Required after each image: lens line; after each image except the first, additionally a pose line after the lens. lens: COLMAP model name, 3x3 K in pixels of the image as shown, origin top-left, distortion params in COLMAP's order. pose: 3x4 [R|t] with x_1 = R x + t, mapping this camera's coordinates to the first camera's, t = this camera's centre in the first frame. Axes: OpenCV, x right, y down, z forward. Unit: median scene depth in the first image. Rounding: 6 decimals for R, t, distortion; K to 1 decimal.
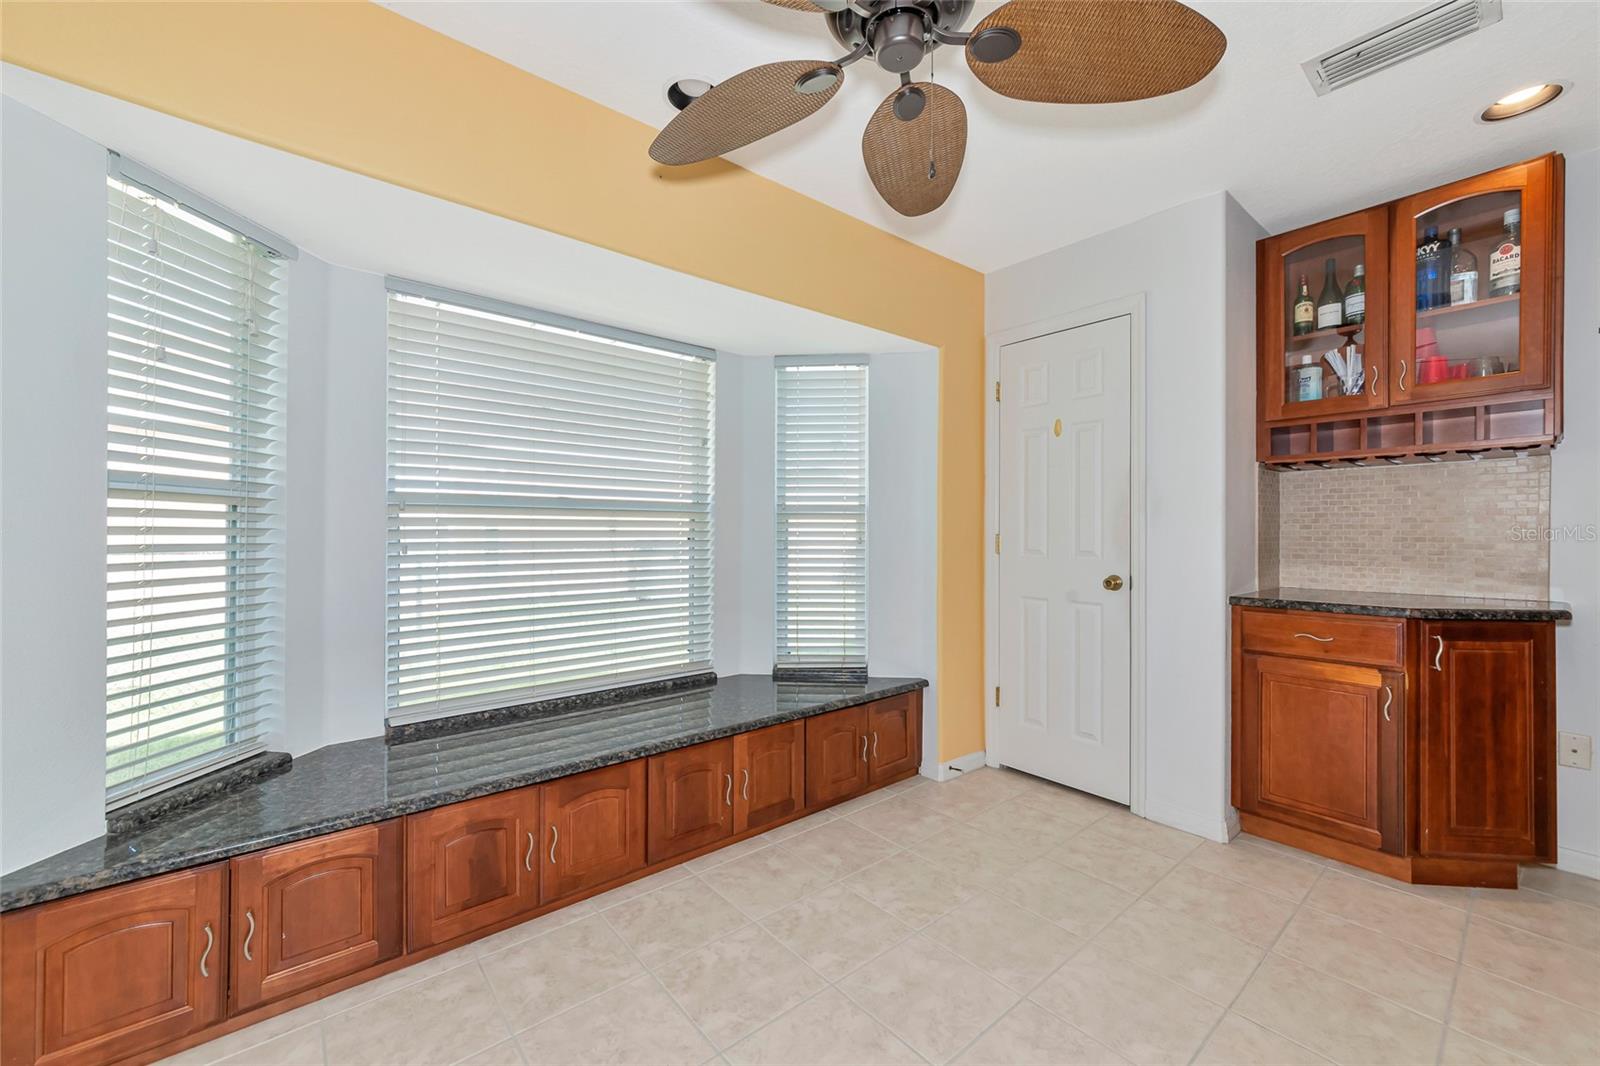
lens RADIAL K [[647.5, 0, 798.8], [0, 647.5, 525.7], [0, 0, 1]] dist [0.011812, -0.000487]
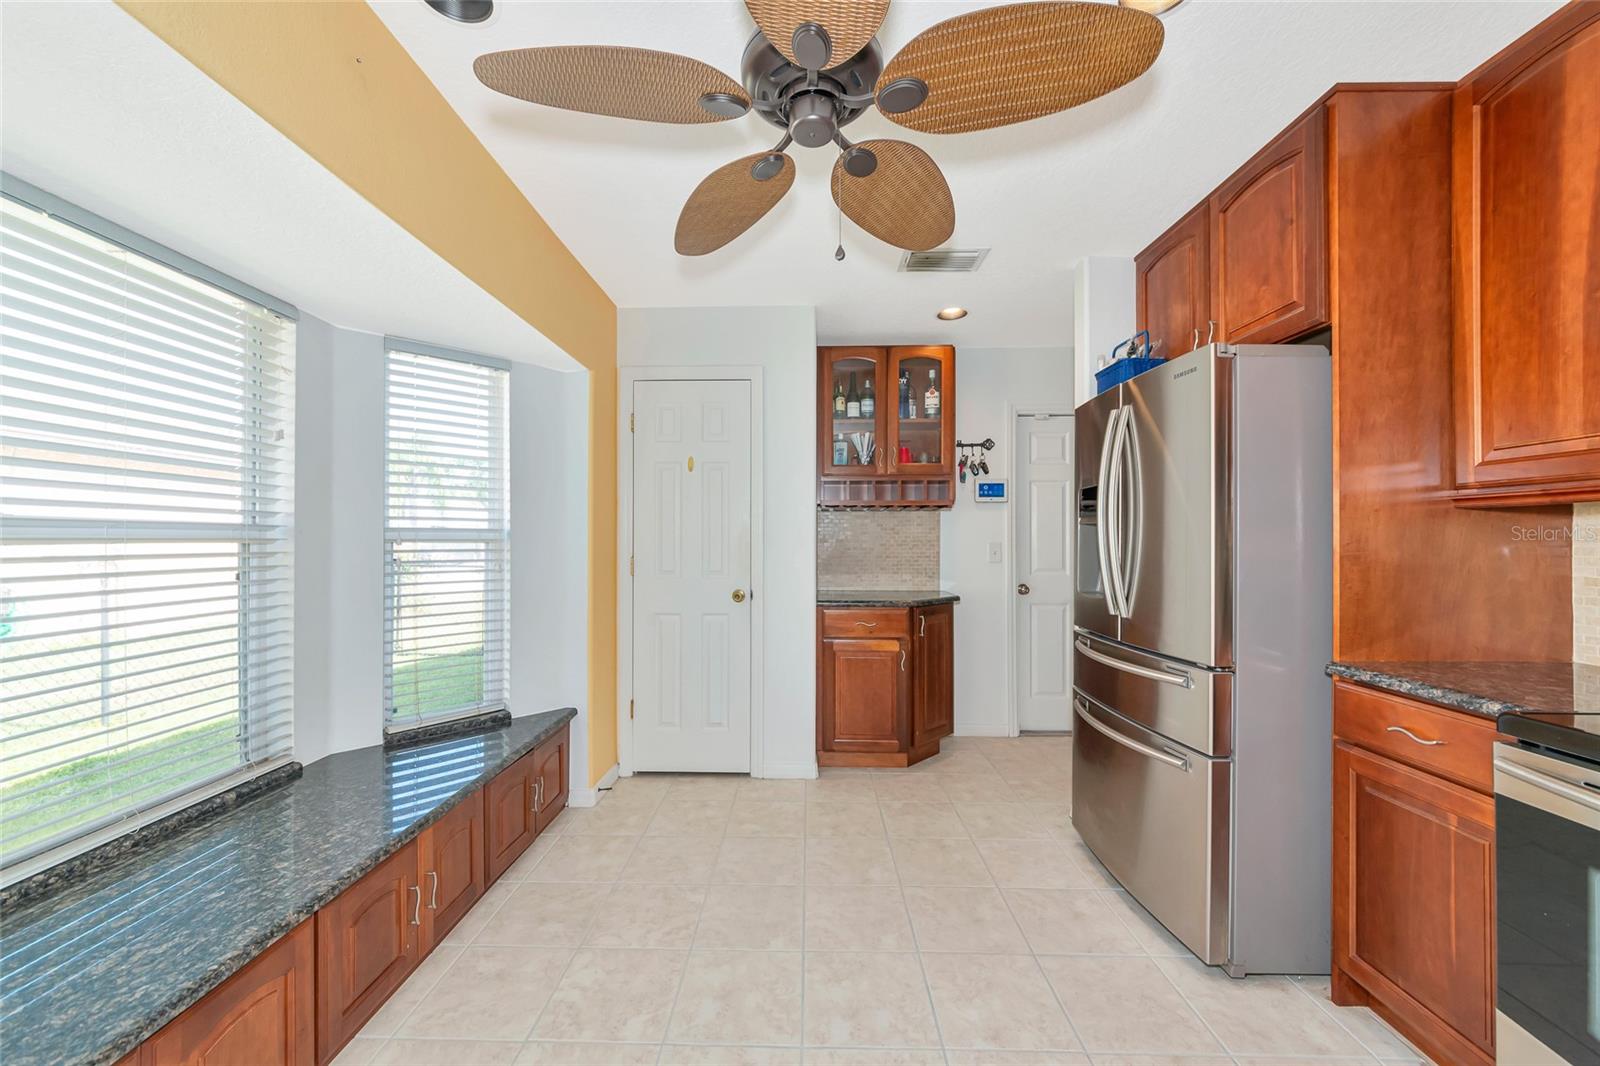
lens RADIAL K [[595.5, 0, 797.5], [0, 595.5, 544.0], [0, 0, 1]] dist [0.008775, -0.000158]
pose [[0.661114, -0.005838, 0.750263, -0.331070], [-0.003303, 0.999937, 0.010692, -0.027684], [-0.750278, -0.009547, 0.661053, 0.194950]]
